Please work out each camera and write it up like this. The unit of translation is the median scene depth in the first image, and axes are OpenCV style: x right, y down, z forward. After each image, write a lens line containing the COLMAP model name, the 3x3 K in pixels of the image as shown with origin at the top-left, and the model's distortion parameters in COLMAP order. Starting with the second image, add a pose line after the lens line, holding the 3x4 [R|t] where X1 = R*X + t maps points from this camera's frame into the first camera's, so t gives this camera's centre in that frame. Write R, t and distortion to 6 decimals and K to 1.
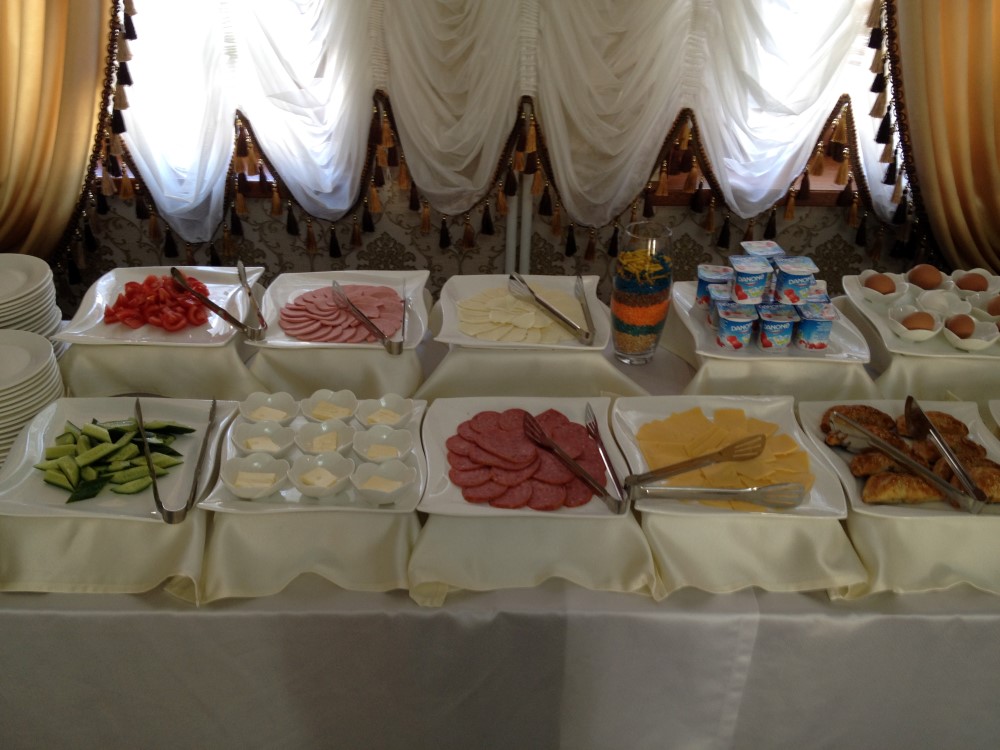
lens RADIAL K [[1015.1, 0, 500.0], [0, 1015.1, 375.0], [0, 0, 1]] dist [0.178428, -0.453648]
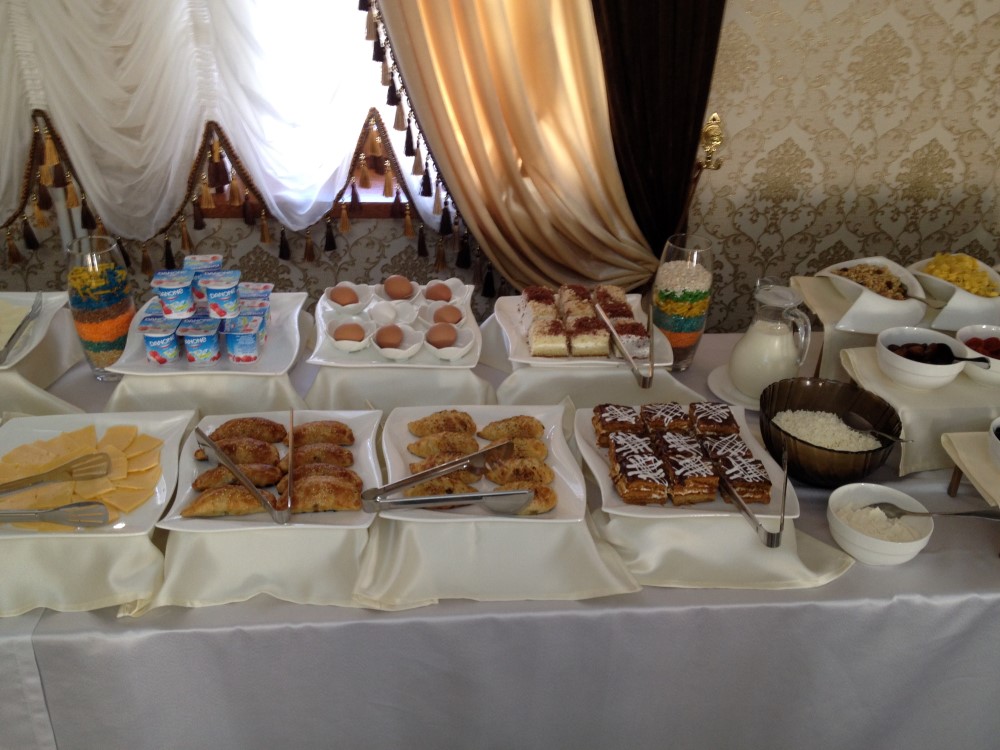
lens RADIAL K [[1033.9, 0, 500.0], [0, 1033.9, 375.0], [0, 0, 1]] dist [0.074688, -0.224014]
pose [[0.995277, -0.029702, 0.092417, 0.438969], [0.030733, 0.999480, -0.009762, 0.004410], [-0.092079, 0.012556, 0.995672, -0.024730]]
